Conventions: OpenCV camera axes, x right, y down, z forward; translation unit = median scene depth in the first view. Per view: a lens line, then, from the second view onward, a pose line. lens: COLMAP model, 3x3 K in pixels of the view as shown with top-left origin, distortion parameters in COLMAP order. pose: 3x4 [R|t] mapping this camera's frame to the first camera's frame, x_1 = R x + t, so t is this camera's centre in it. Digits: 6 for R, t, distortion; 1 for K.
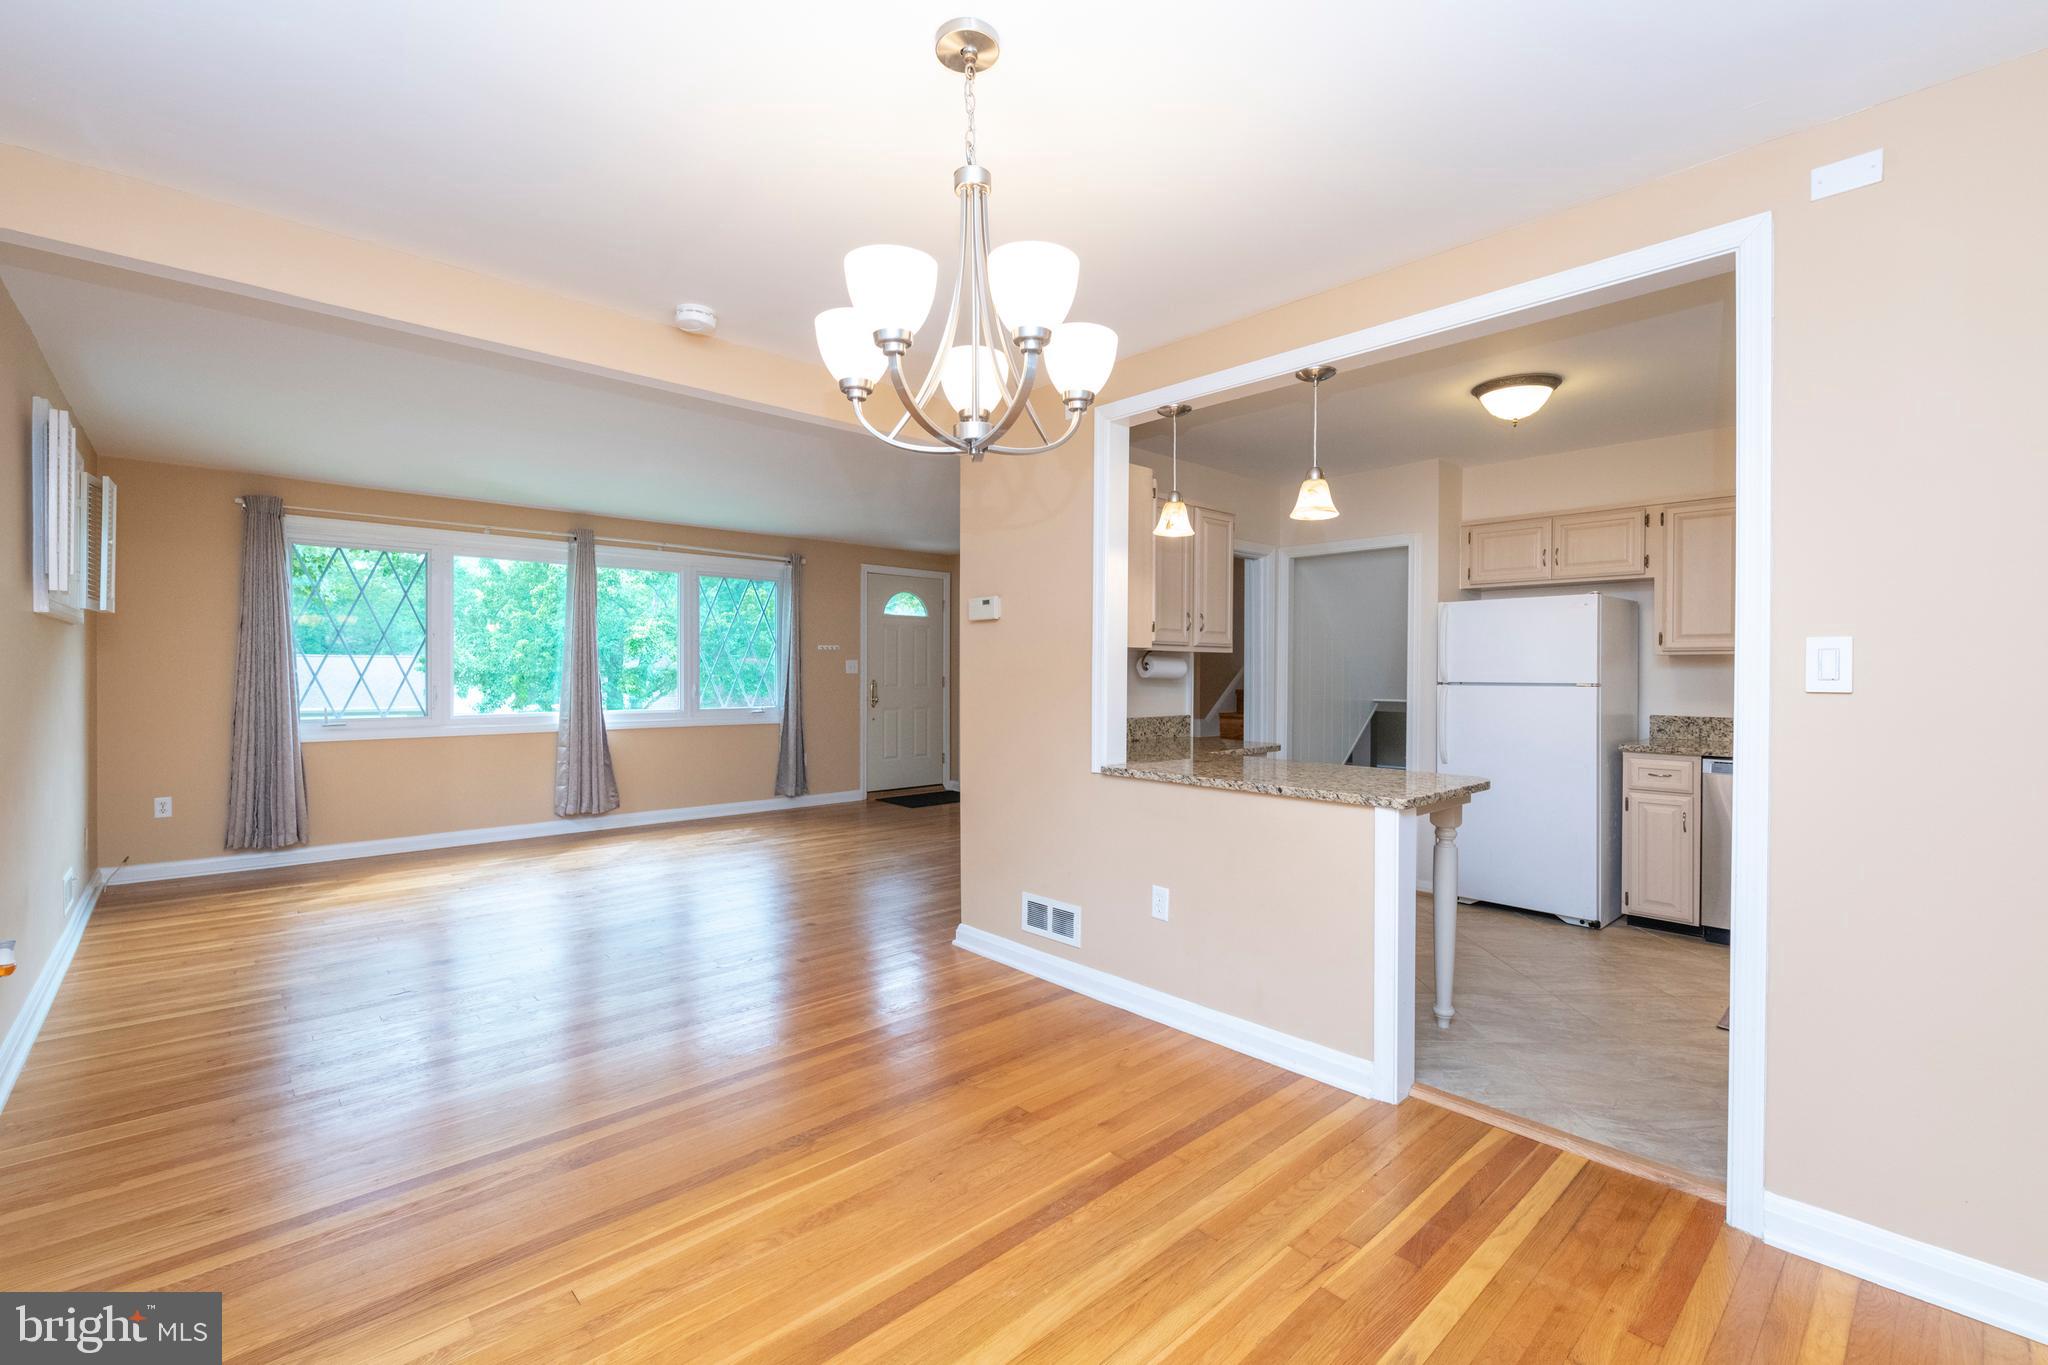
lens RADIAL K [[876.5, 0, 1035.0], [0, 876.5, 676.5], [0, 0, 1]] dist [0.000919, -0.001472]
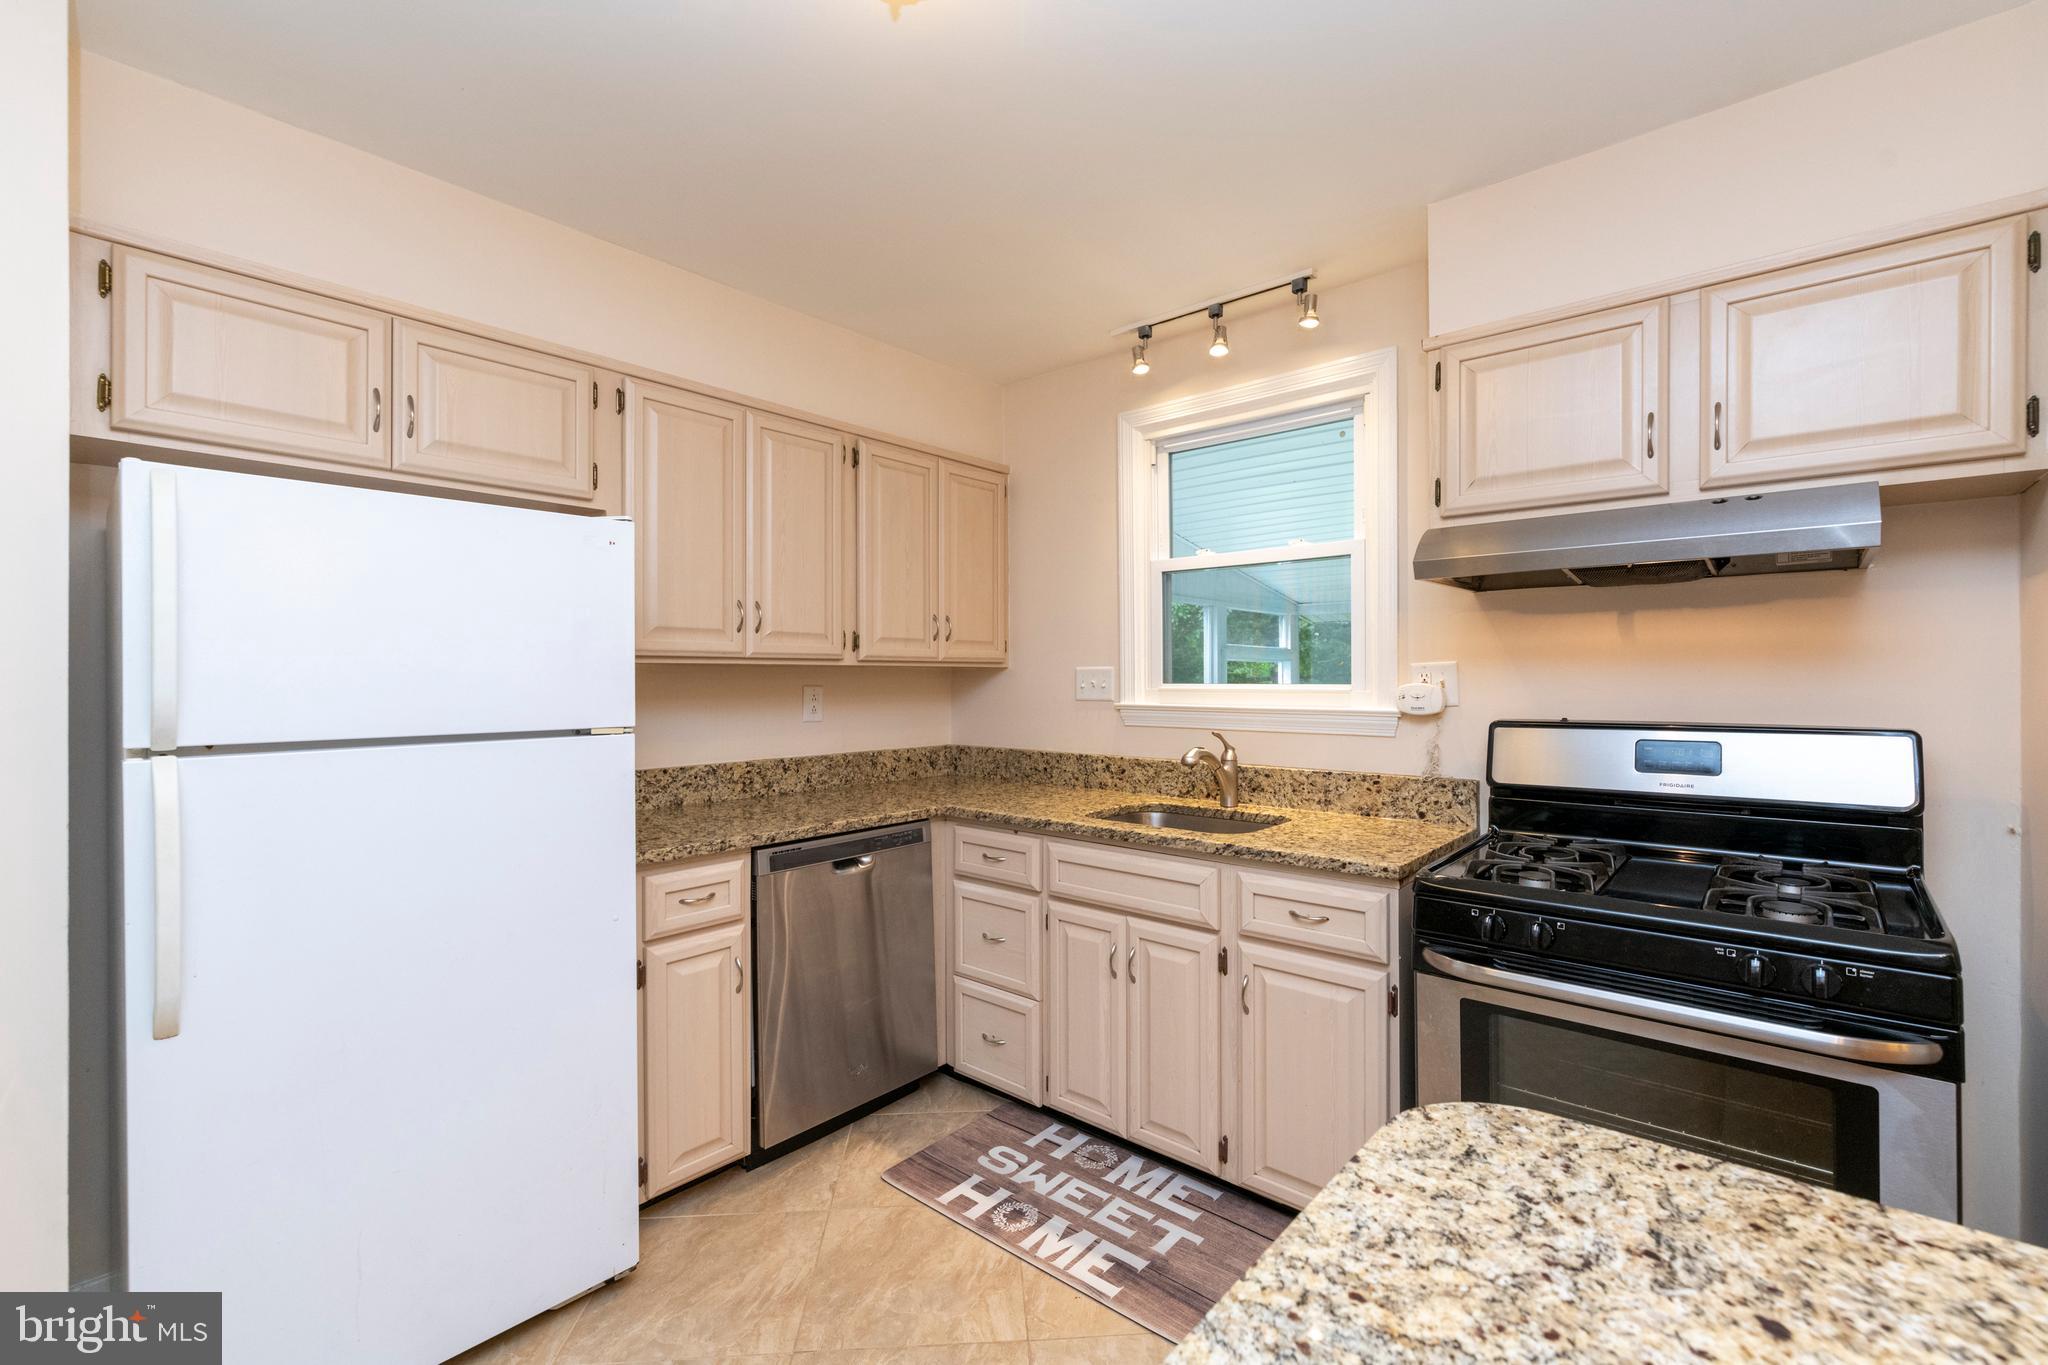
lens RADIAL K [[876.5, 0, 1033.5], [0, 876.5, 679.5], [0, 0, 1]] dist [0.000919, -0.001472]
pose [[-0.104196, -0.005230, 0.994543, 0.163104], [0.009448, 0.999936, 0.006248, -0.014710], [-0.994512, 0.010047, -0.104140, 0.760605]]
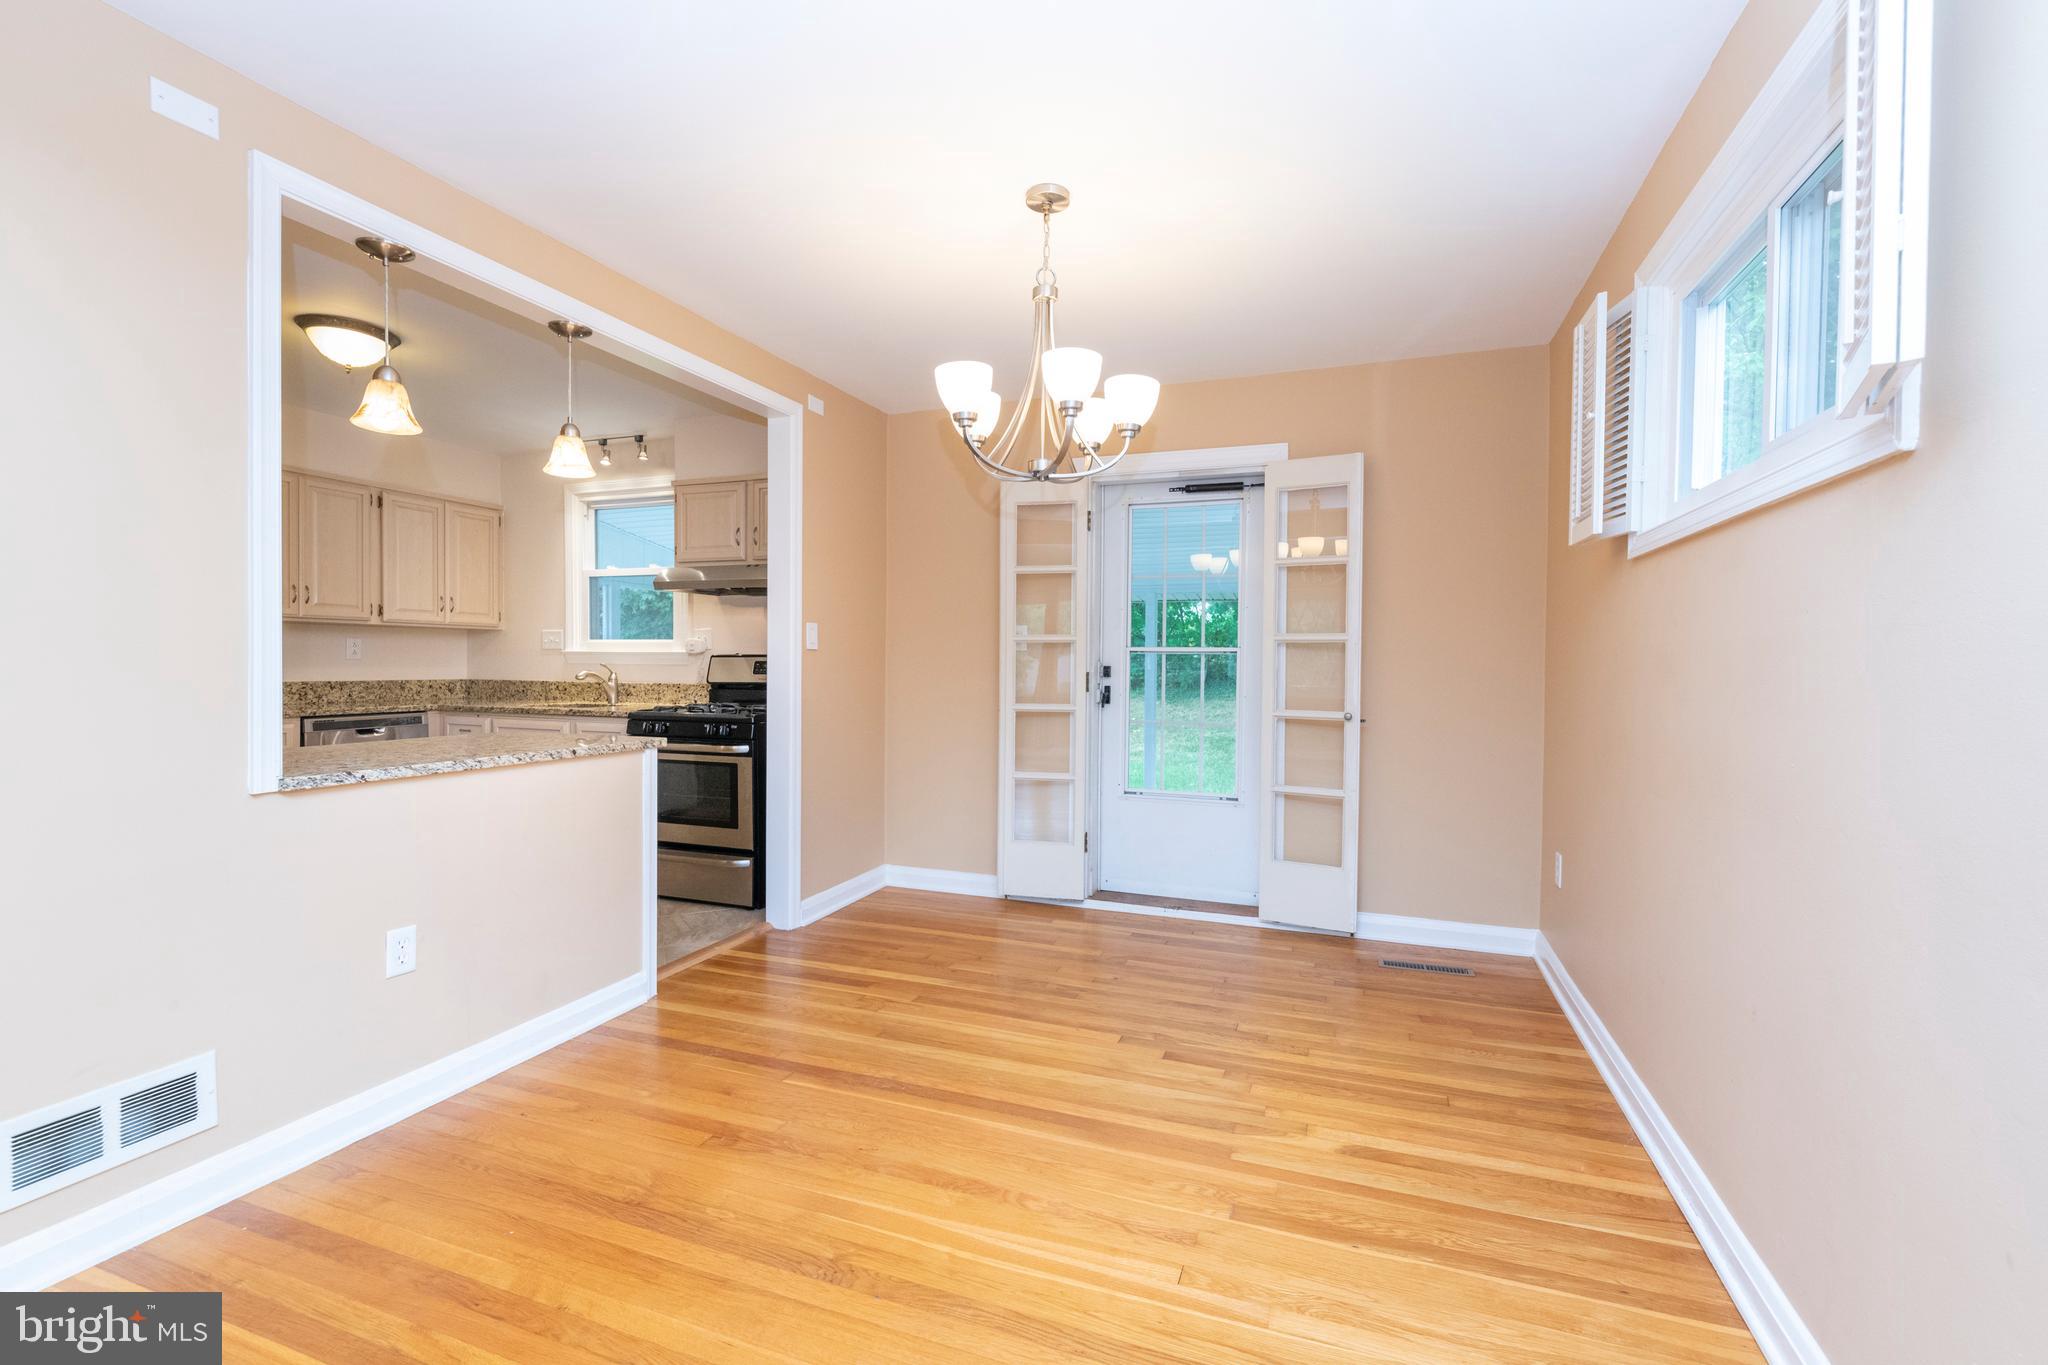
lens RADIAL K [[876.5, 0, 1031.9], [0, 876.5, 677.4], [0, 0, 1]] dist [0.000919, -0.001472]
pose [[-0.440100, -0.022181, 0.897675, -0.485660], [-0.003157, 0.999727, 0.023155, 0.014046], [-0.897943, 0.007356, -0.440050, 0.585538]]
